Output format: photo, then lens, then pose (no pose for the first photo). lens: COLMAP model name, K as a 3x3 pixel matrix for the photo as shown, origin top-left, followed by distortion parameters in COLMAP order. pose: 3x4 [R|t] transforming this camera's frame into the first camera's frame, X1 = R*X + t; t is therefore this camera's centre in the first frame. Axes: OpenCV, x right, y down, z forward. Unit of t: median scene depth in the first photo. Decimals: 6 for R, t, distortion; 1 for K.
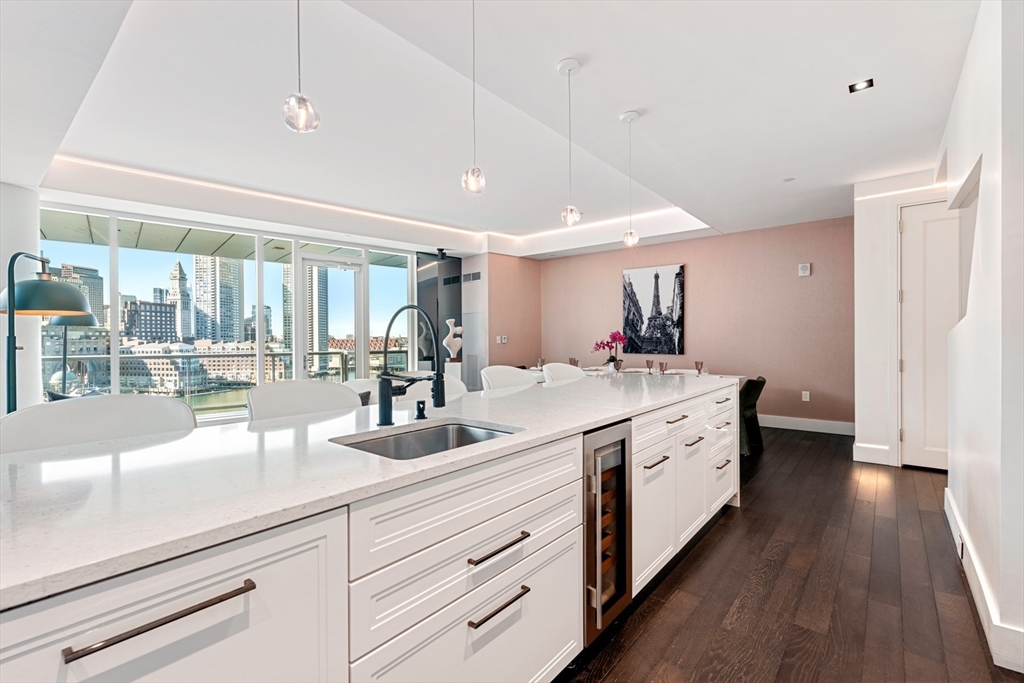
lens RADIAL K [[481.7, 0, 531.5], [0, 481.7, 336.4], [0, 0, 1]] dist [-0.010482, 0.000353]
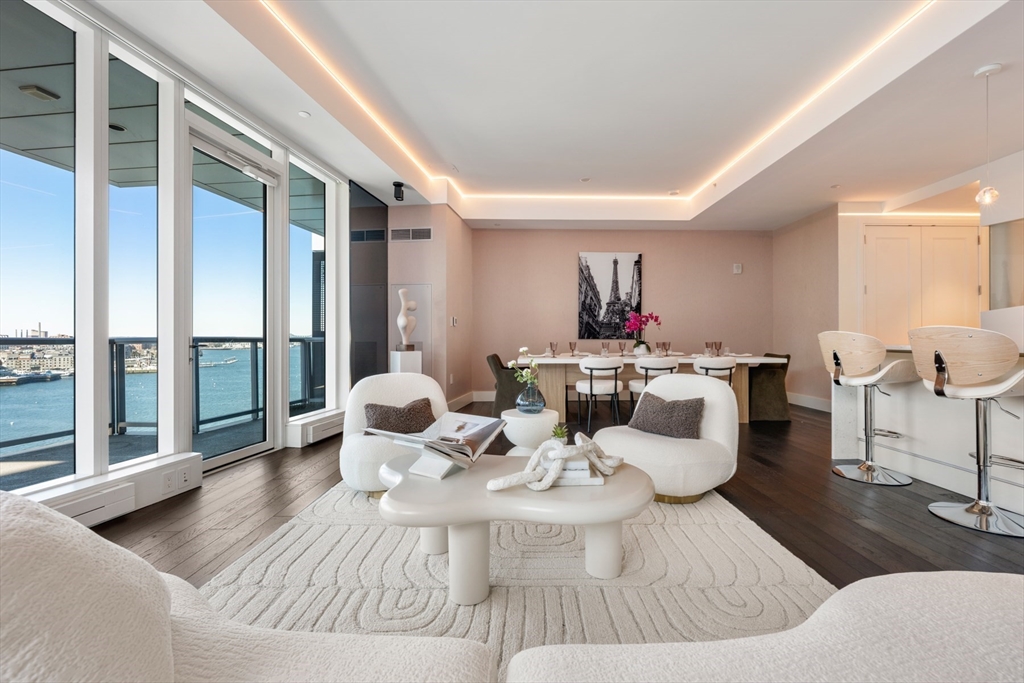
lens RADIAL K [[447.2, 0, 541.1], [0, 447.2, 336.6], [0, 0, 1]] dist [-0.014056, 0.004073]
pose [[0.745208, 0.010252, 0.666753, -0.454749], [-0.004424, 0.999936, -0.010431, 0.039544], [-0.666817, 0.004823, 0.745205, 0.393960]]
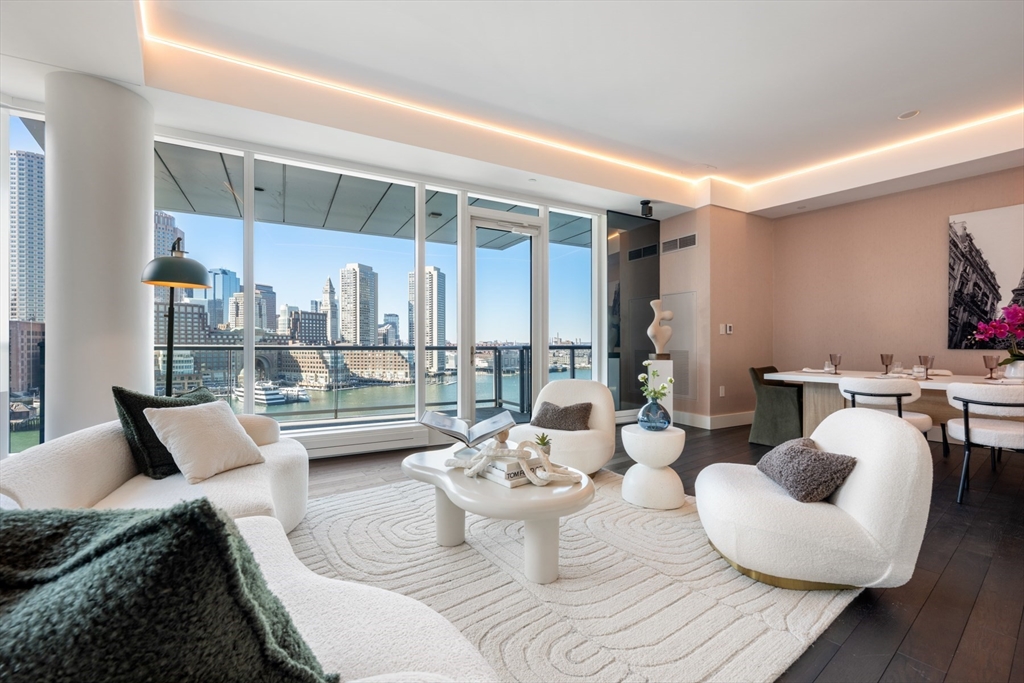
lens RADIAL K [[447.2, 0, 502.5], [0, 447.2, 342.6], [0, 0, 1]] dist [-0.014056, 0.004073]
pose [[0.965493, 0.005627, -0.260370, -0.218865], [-0.005945, 0.999982, -0.000434, 0.030277], [0.260363, 0.001967, 0.965509, 0.297292]]
